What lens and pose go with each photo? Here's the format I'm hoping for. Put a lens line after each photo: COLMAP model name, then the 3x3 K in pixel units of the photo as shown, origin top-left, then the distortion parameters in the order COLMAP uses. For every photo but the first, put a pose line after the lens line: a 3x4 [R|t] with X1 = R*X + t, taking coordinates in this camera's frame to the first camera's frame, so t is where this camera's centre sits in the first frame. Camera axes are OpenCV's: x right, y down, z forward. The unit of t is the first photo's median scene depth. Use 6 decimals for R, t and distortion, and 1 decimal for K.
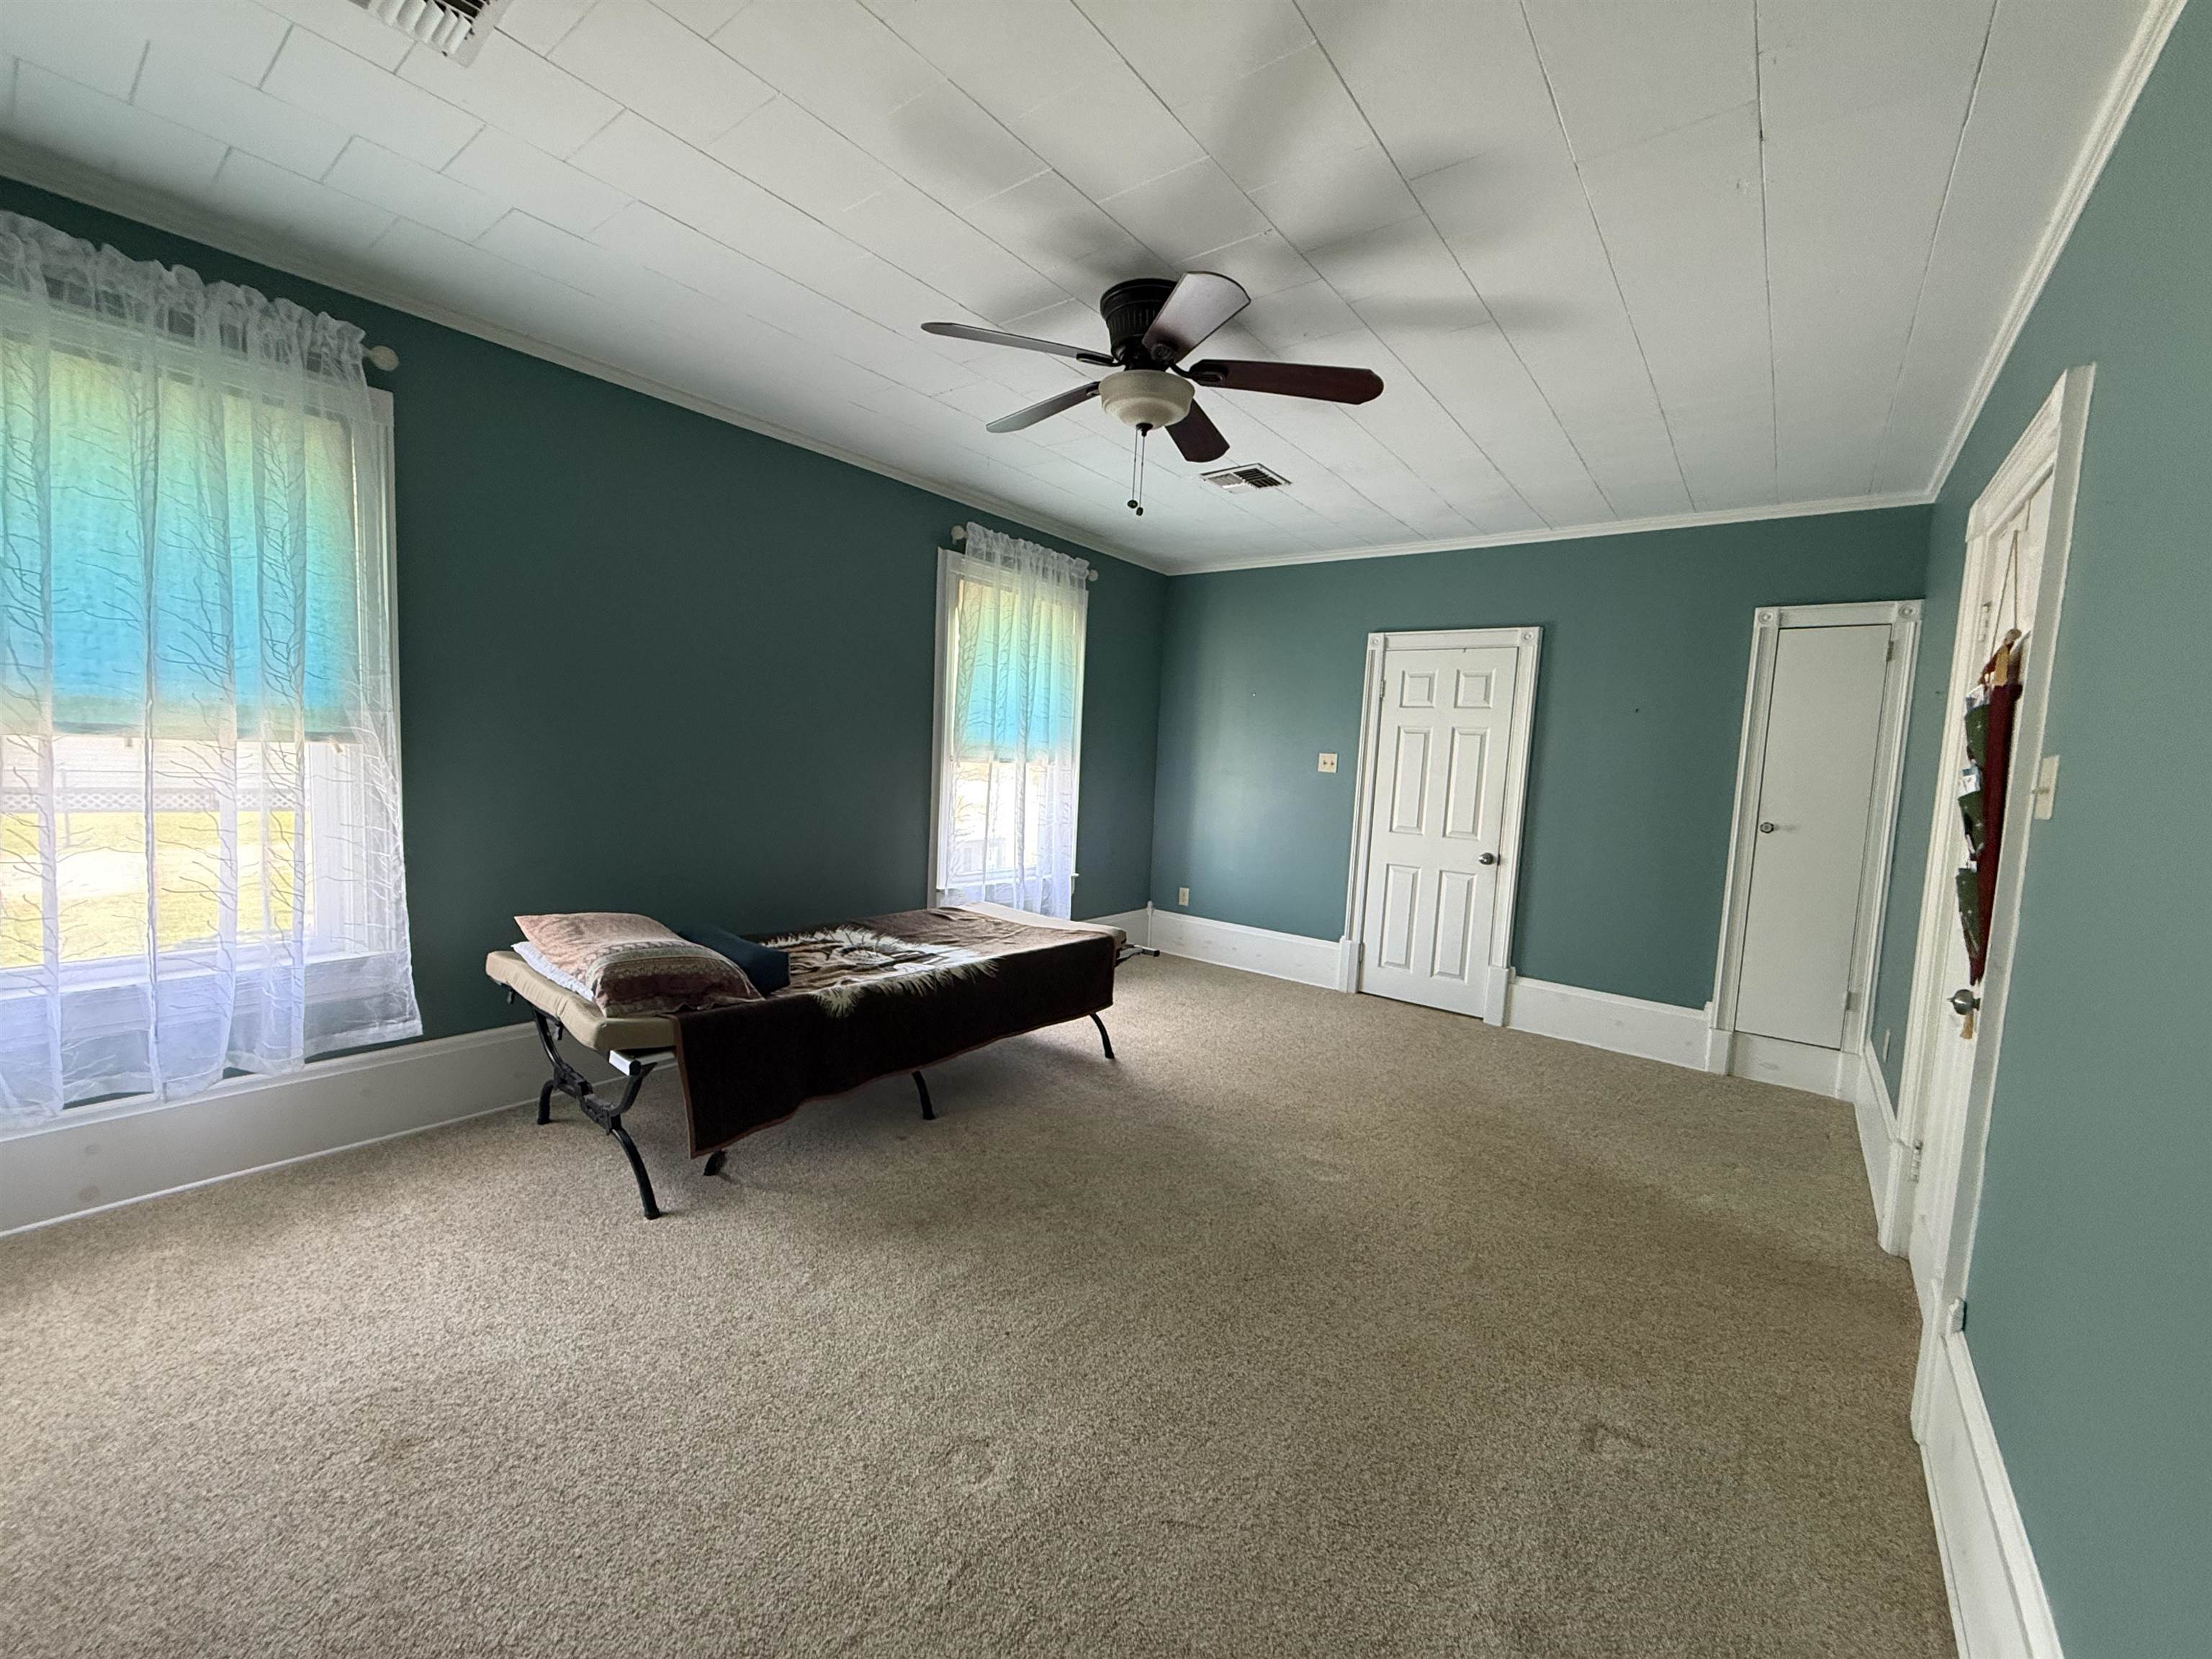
lens RADIAL K [[891.5, 0, 1106.0], [0, 891.5, 829.5], [0, 0, 1]] dist [0.008063, -0.000036]
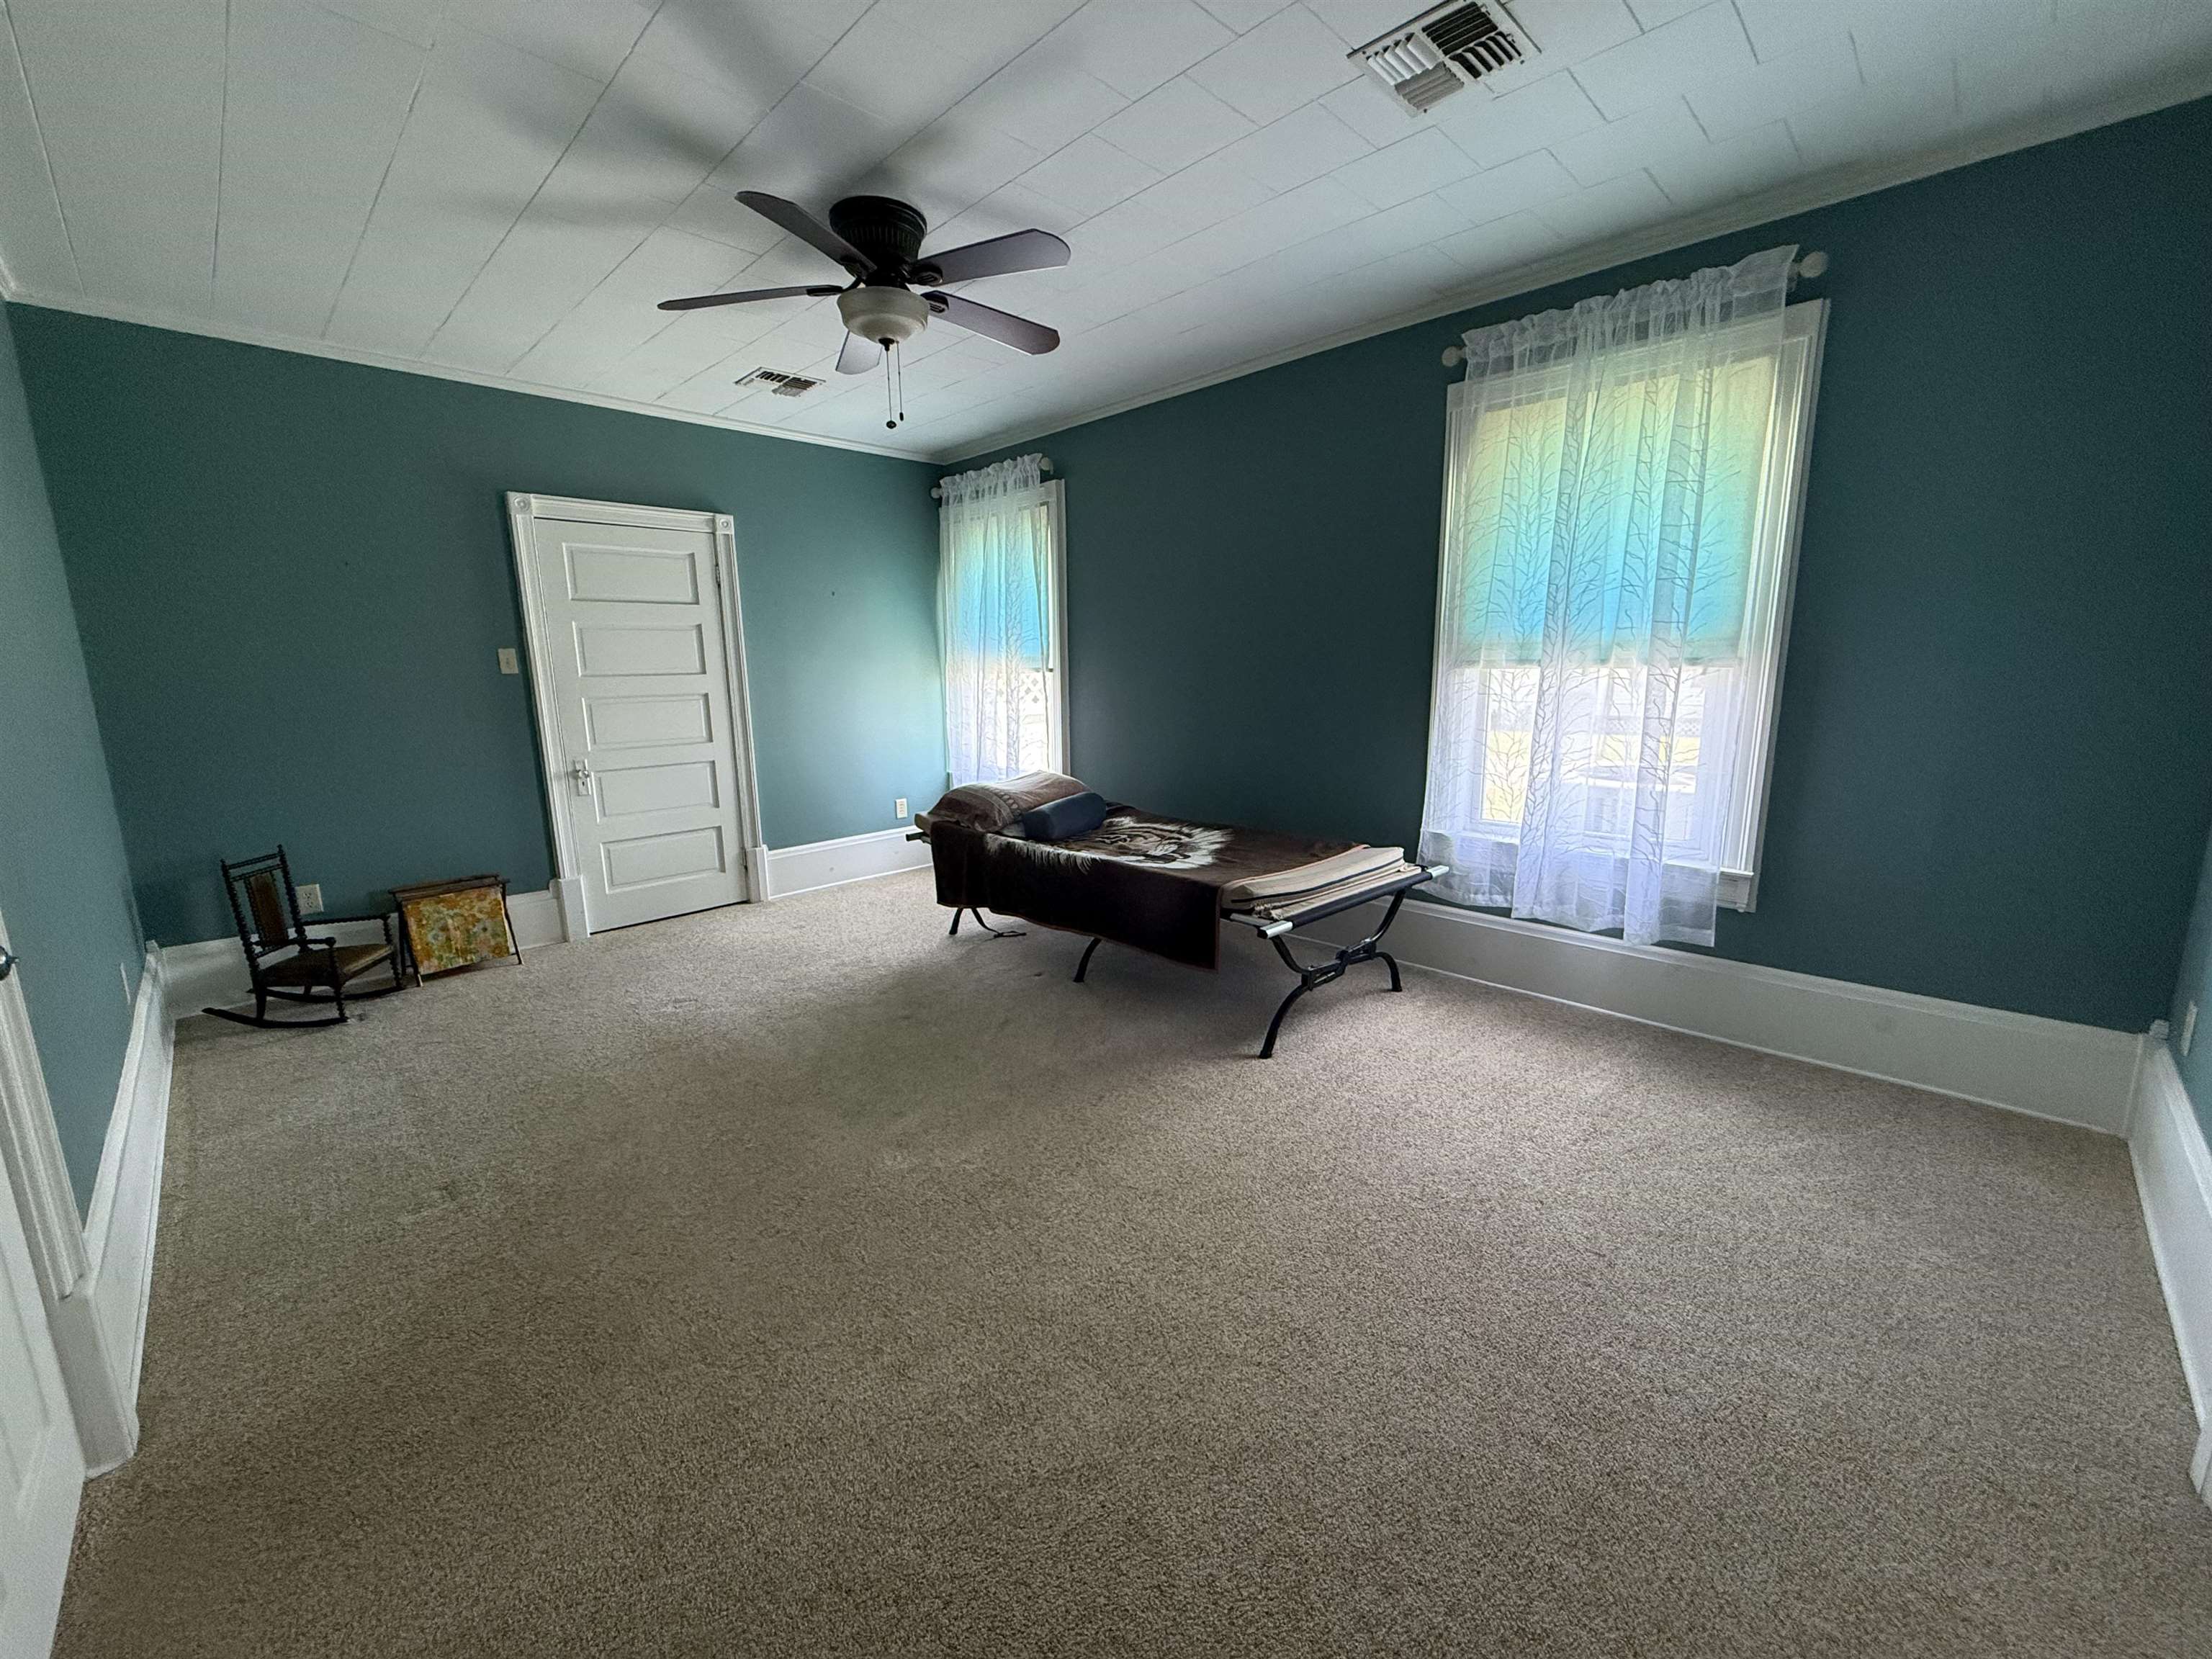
lens RADIAL K [[884.0, 0, 1106.0], [0, 884.0, 829.5], [0, 0, 1]] dist [-0.000436, 0.000248]
pose [[-0.131114, 0.142915, -0.981012, 0.615932], [-0.066856, 0.986027, 0.152581, -0.034781], [0.989110, 0.085592, -0.119727, 0.791316]]
